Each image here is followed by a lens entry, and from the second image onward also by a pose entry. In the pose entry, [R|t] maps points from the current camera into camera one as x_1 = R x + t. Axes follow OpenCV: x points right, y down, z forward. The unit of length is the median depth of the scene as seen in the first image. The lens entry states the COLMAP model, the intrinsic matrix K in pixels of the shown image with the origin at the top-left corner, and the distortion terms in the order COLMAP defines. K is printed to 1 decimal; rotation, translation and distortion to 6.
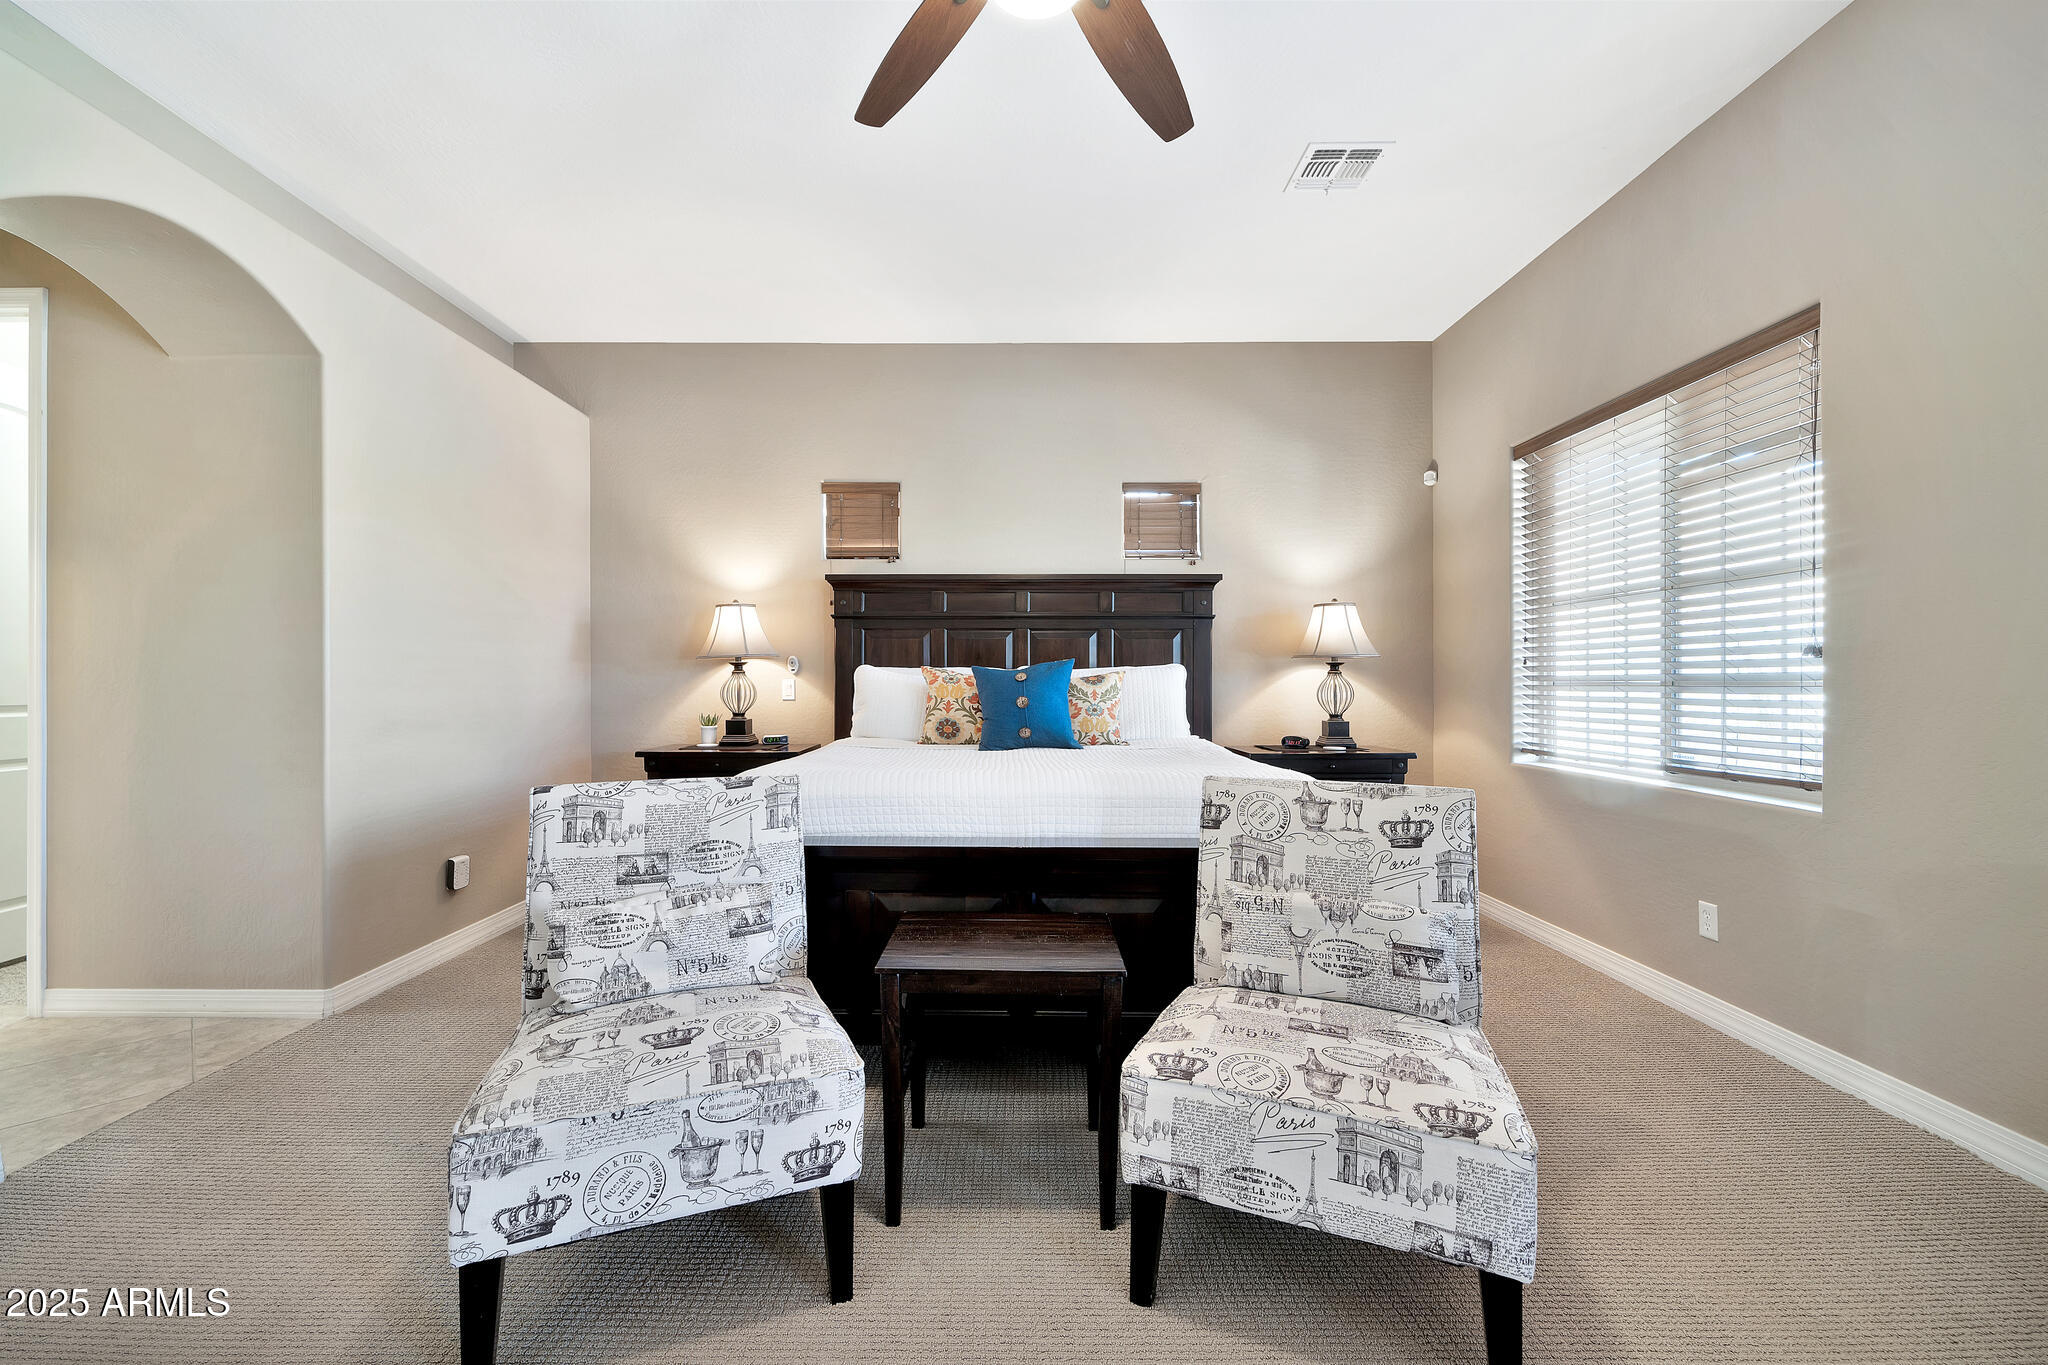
lens RADIAL K [[820.2, 0, 1015.1], [0, 820.2, 683.6], [0, 0, 1]] dist [0.001000, -0.000096]
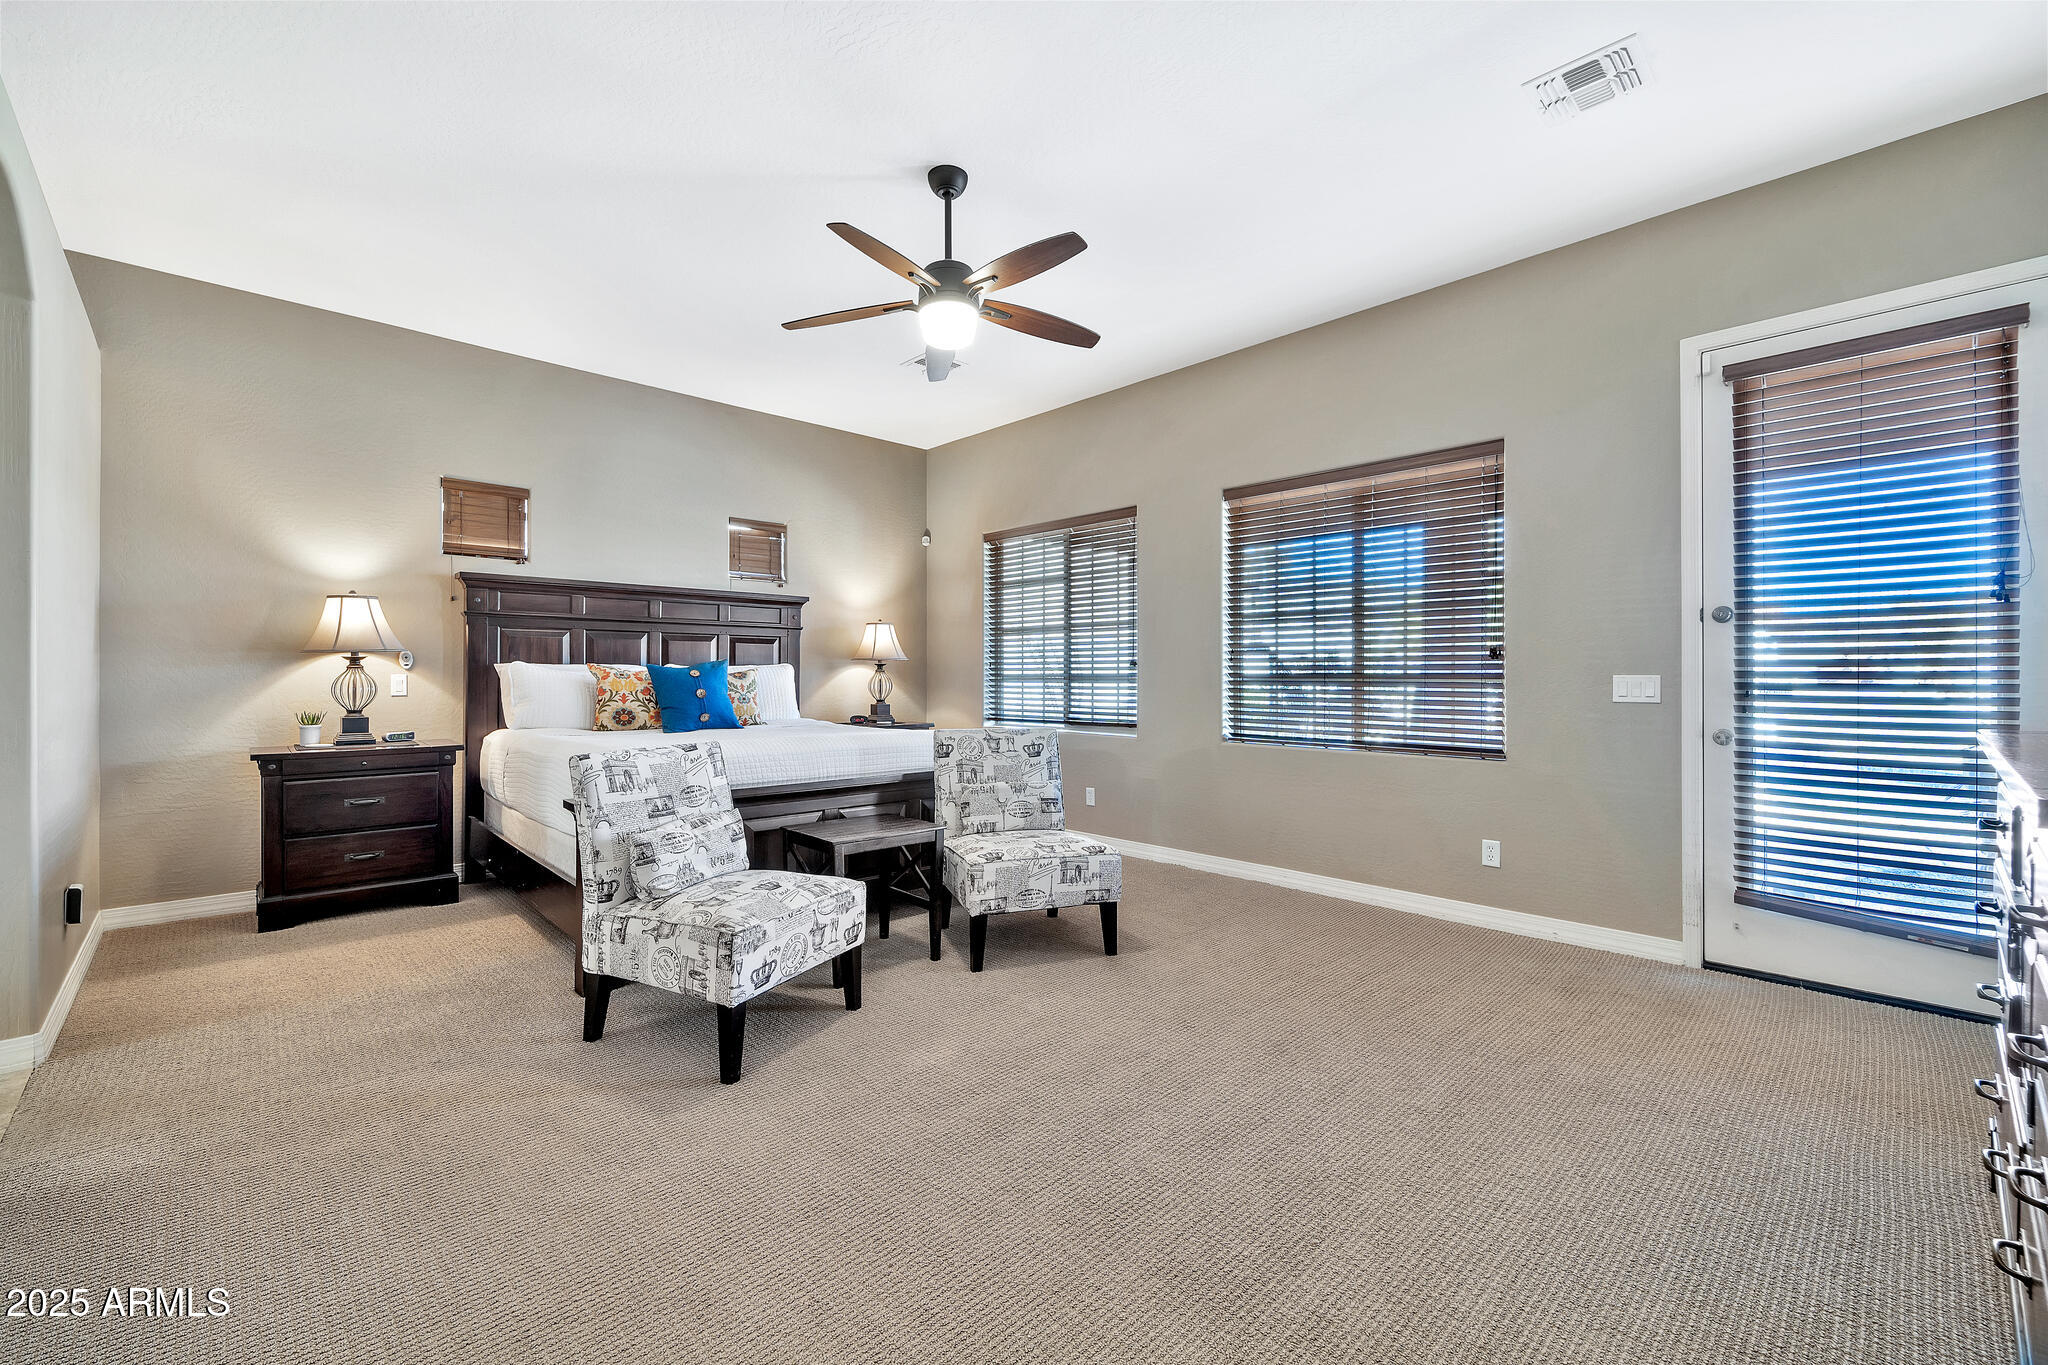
lens RADIAL K [[833.9, 0, 1007.6], [0, 833.9, 669.7], [0, 0, 1]] dist [0.001519, -0.000087]
pose [[0.728478, 0.006107, 0.685042, -0.523306], [0.000139, 0.999959, -0.009062, -0.002067], [-0.685069, 0.006697, 0.728447, -0.257502]]
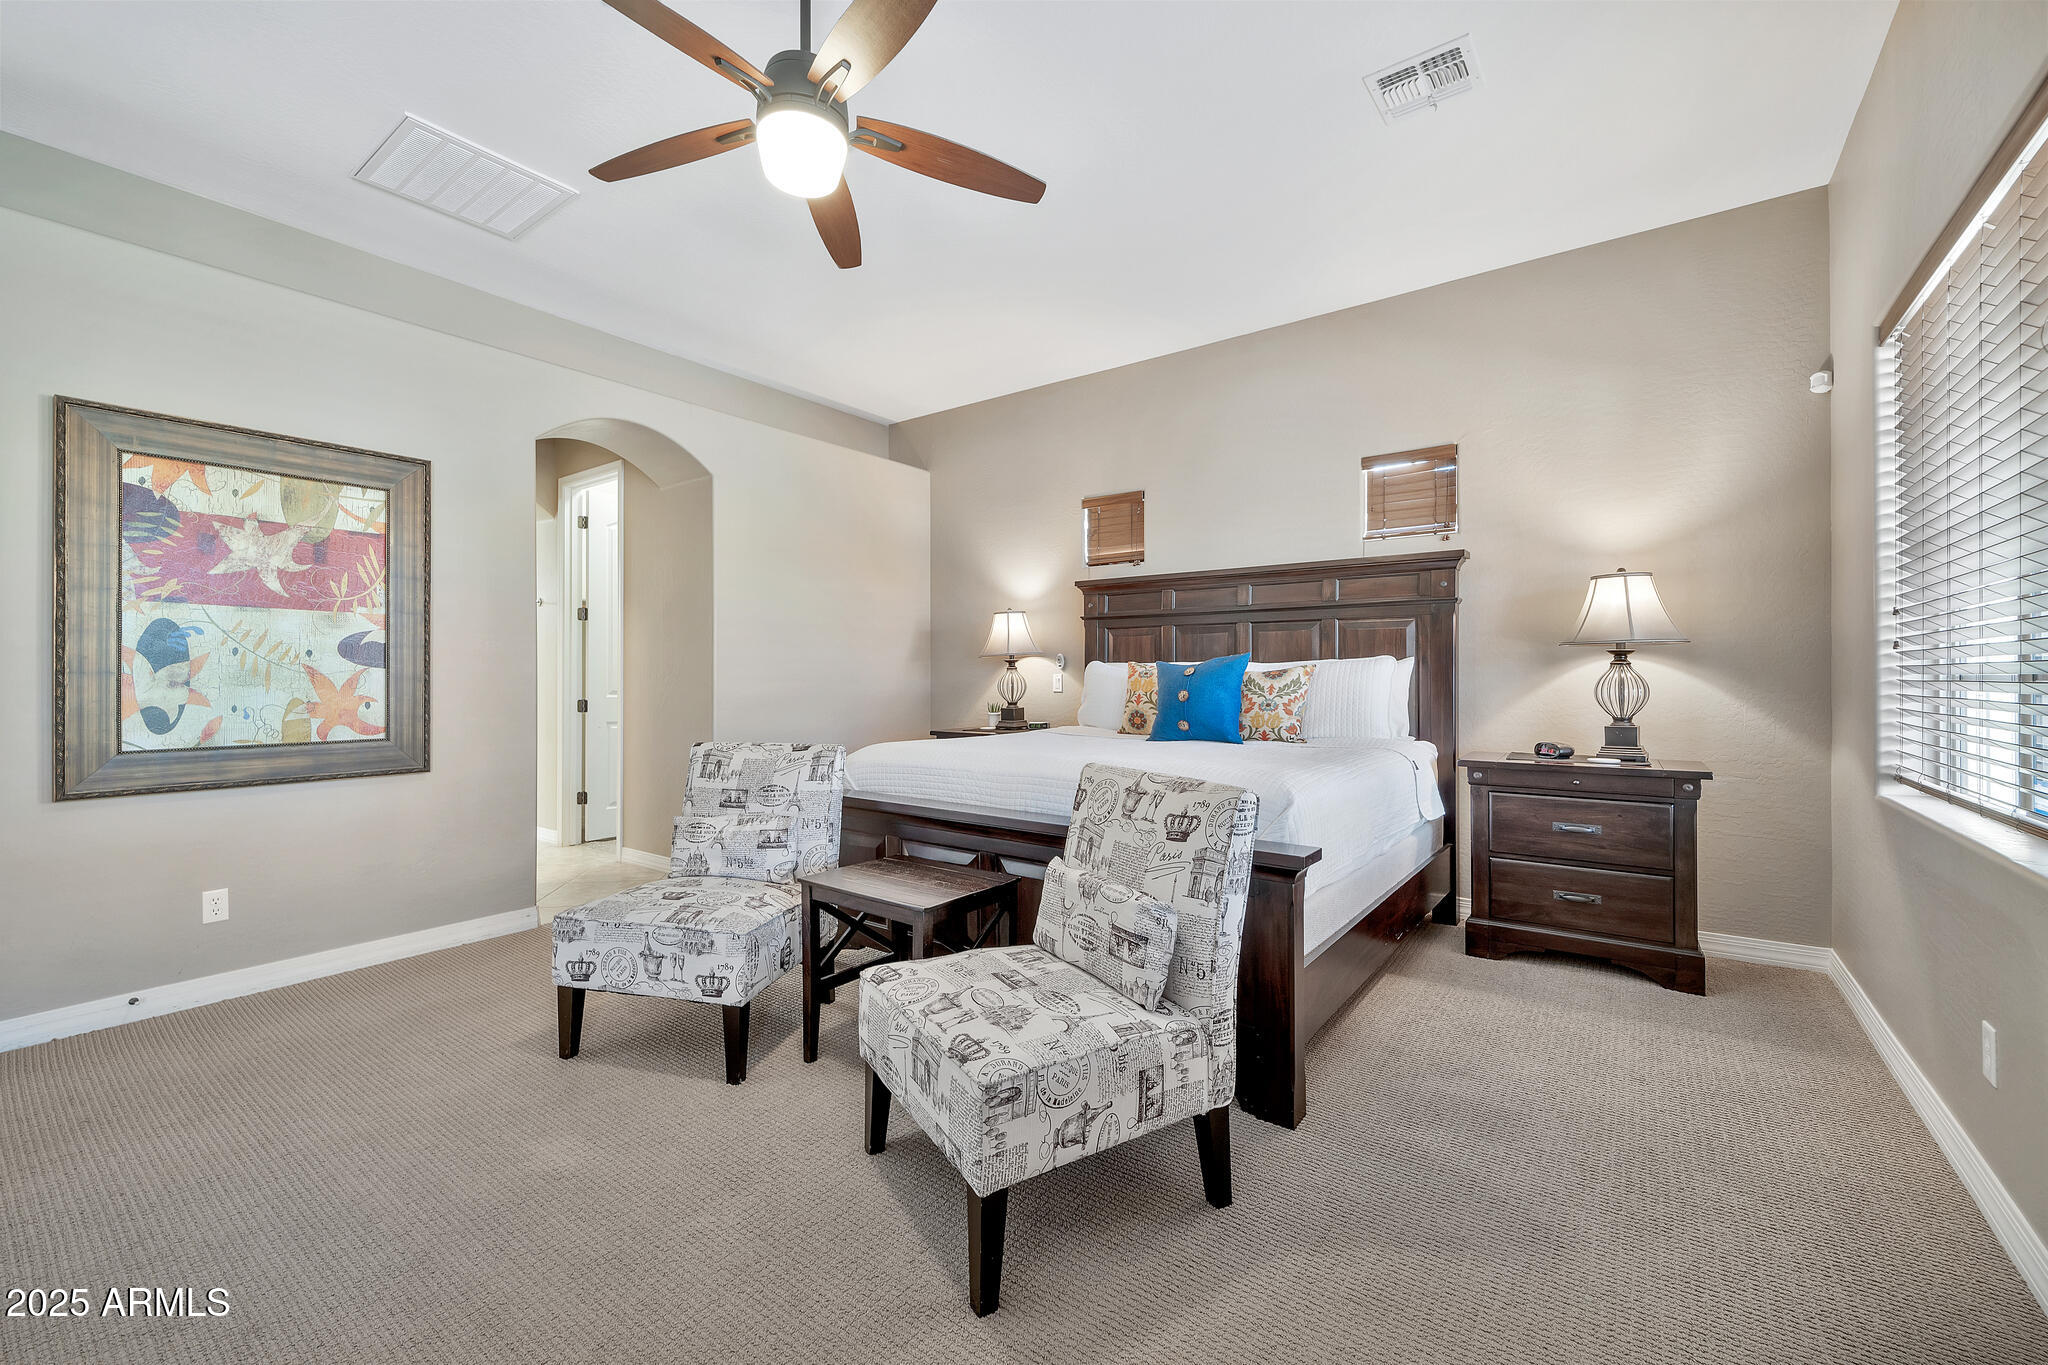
lens RADIAL K [[842.3, 0, 1022.8], [0, 842.3, 674.8], [0, 0, 1]] dist [0.001045, -0.000009]
pose [[0.802412, -0.002348, -0.596766, 0.476341], [0.000878, 0.999996, -0.002754, -0.001136], [0.596770, 0.001685, 0.802411, 0.026777]]
